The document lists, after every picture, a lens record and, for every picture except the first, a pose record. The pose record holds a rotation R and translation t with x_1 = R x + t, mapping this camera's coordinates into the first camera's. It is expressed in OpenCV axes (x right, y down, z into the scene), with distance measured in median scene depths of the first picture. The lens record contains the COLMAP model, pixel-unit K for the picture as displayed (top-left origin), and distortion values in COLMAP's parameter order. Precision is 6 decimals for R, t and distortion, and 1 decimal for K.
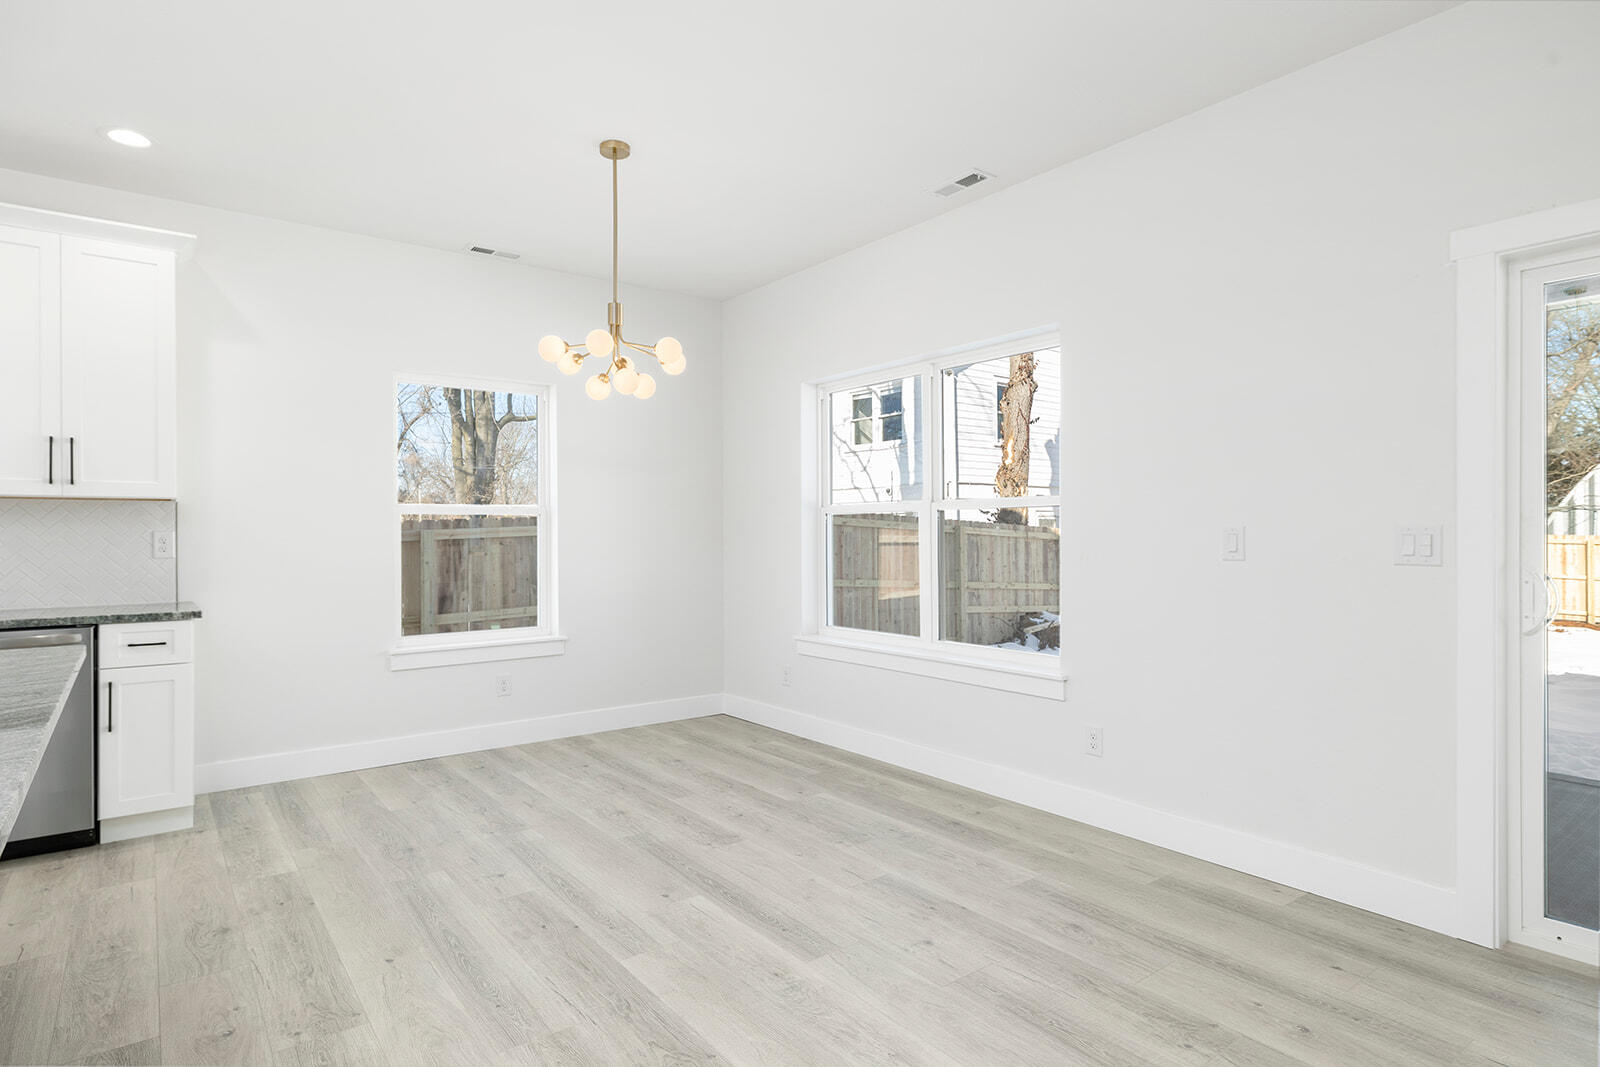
lens RADIAL K [[859.4, 0, 801.7], [0, 859.4, 534.2], [0, 0, 1]] dist [-0.002694, 0.000680]
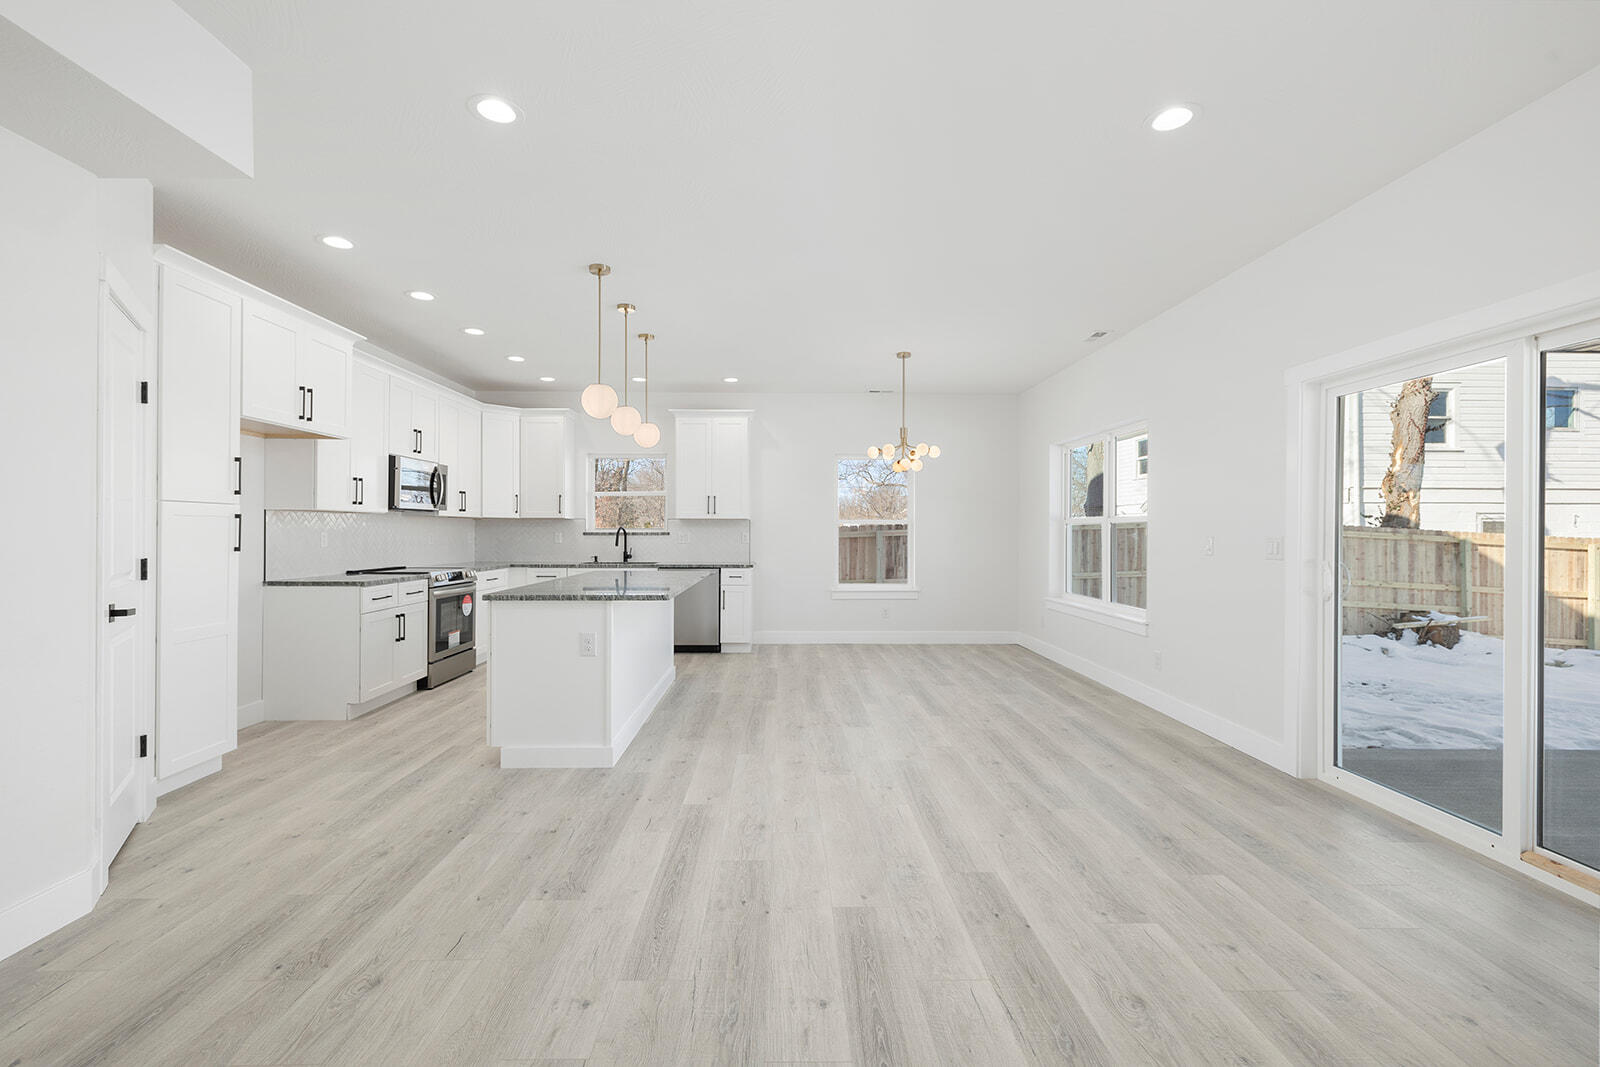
lens RADIAL K [[679.4, 0, 798.3], [0, 679.4, 532.6], [0, 0, 1]] dist [-0.001340, -0.000993]
pose [[0.810733, 0.008335, -0.585356, 0.364044], [-0.007539, 0.999964, 0.003797, -0.007989], [0.585367, 0.001335, 0.810767, -0.337084]]
